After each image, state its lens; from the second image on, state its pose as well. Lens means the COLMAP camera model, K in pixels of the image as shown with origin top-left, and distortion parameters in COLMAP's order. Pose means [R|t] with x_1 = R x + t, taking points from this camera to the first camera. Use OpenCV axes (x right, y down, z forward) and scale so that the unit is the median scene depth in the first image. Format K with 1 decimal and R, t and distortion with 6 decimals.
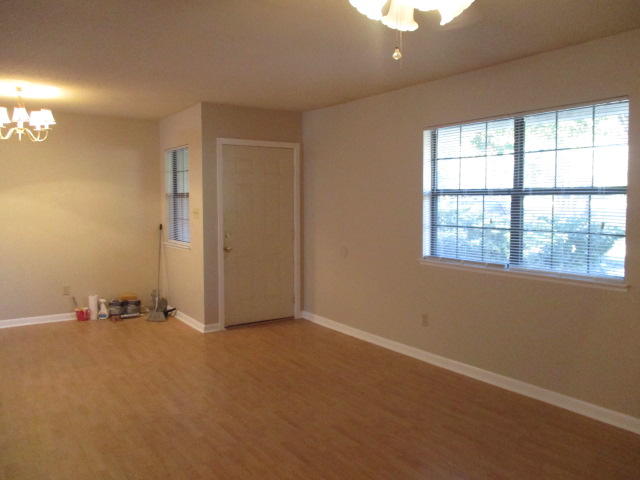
lens RADIAL K [[532.2, 0, 323.2], [0, 532.2, 222.9], [0, 0, 1]] dist [-0.033452, 0.022011]
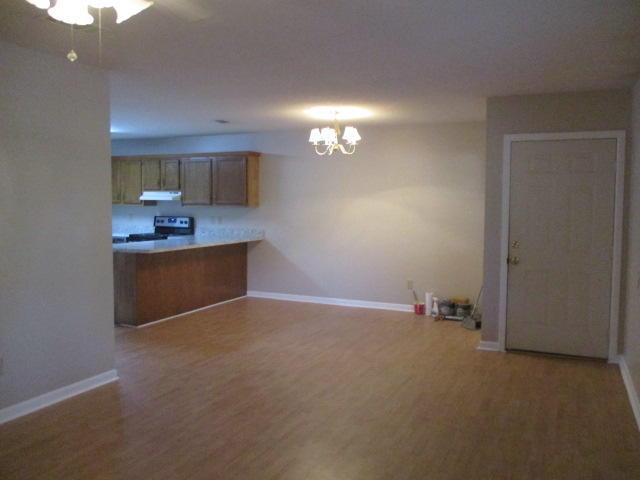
lens RADIAL K [[532.2, 0, 328.0], [0, 532.2, 231.4], [0, 0, 1]] dist [-0.033452, 0.022011]
pose [[0.529515, 0.054183, -0.846569, 0.384431], [-0.049731, 0.998224, 0.032784, -0.012853], [0.846842, 0.024741, 0.531269, 0.268461]]
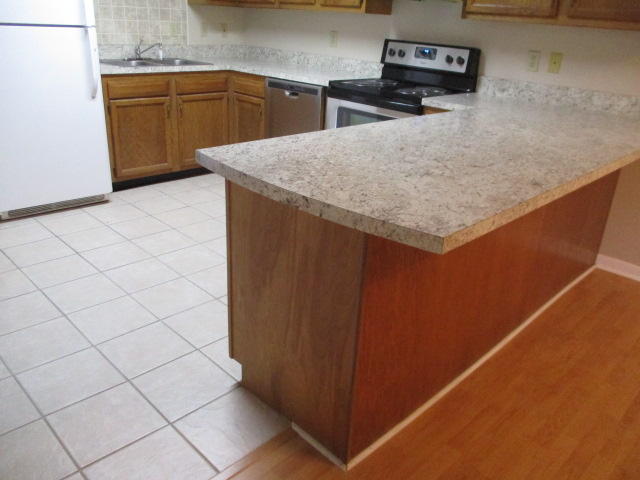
lens RADIAL K [[532.2, 0, 331.1], [0, 532.2, 235.2], [0, 0, 1]] dist [-0.033452, 0.022011]
pose [[0.212316, 0.384960, -0.898180, -0.439290], [-0.104255, 0.922813, 0.370874, 0.004126], [0.971624, 0.014897, 0.236062, 0.424527]]
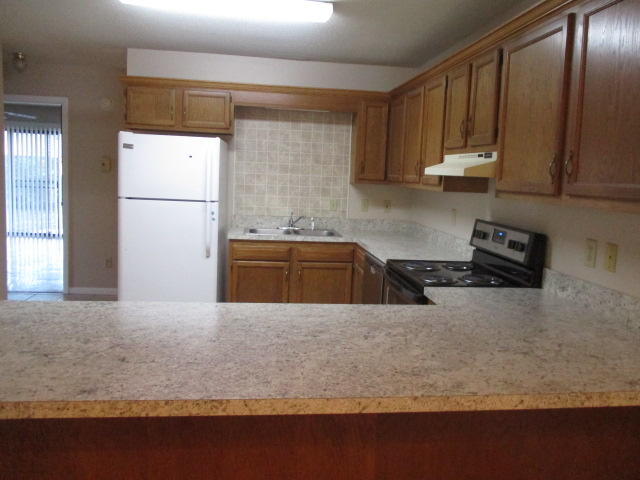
lens RADIAL K [[532.2, 0, 331.5], [0, 532.2, 236.8], [0, 0, 1]] dist [-0.033452, 0.022011]
pose [[-0.439491, 0.086655, -0.894057, -0.519689], [-0.087871, 0.986414, 0.138801, -0.029959], [0.893939, 0.139564, -0.425905, 0.741083]]
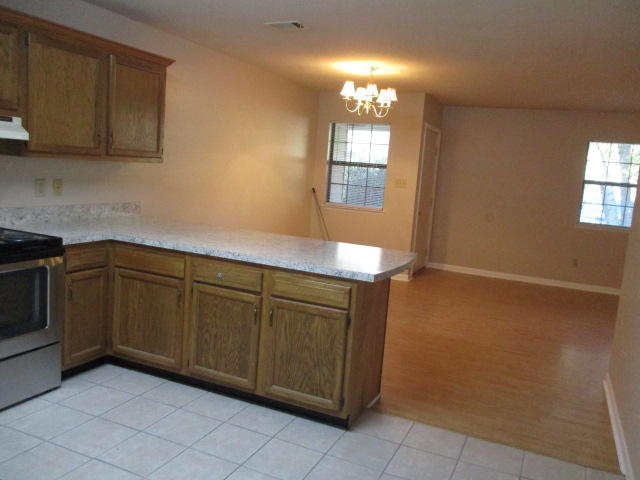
lens RADIAL K [[532.2, 0, 332.1], [0, 532.2, 235.6], [0, 0, 1]] dist [-0.033452, 0.022011]
pose [[0.838770, -0.003065, 0.544478, -0.993571], [-0.051936, 0.994974, 0.085608, 0.003877], [-0.542004, -0.100084, 0.834395, 0.068139]]
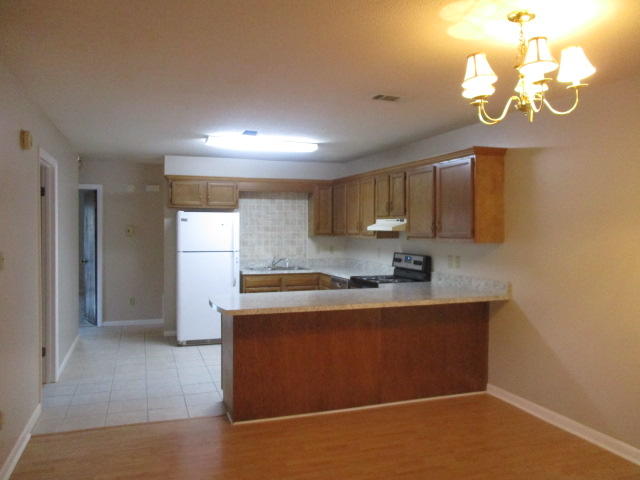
lens RADIAL K [[532.2, 0, 329.8], [0, 532.2, 239.6], [0, 0, 1]] dist [-0.033452, 0.022011]
pose [[-0.238173, 0.021591, -0.970983, -0.030346], [-0.049671, 0.998174, 0.034380, -0.039422], [0.969952, 0.056418, -0.236666, 0.760929]]
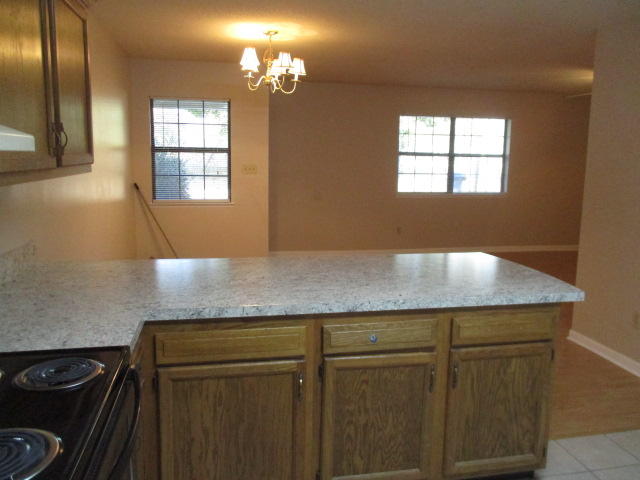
lens RADIAL K [[532.2, 0, 321.0], [0, 532.2, 233.2], [0, 0, 1]] dist [-0.033452, 0.022011]
pose [[0.373082, -0.125636, 0.919253, -1.129470], [0.027378, 0.991849, 0.124447, -0.019509], [-0.927394, -0.021261, 0.373480, 0.468923]]
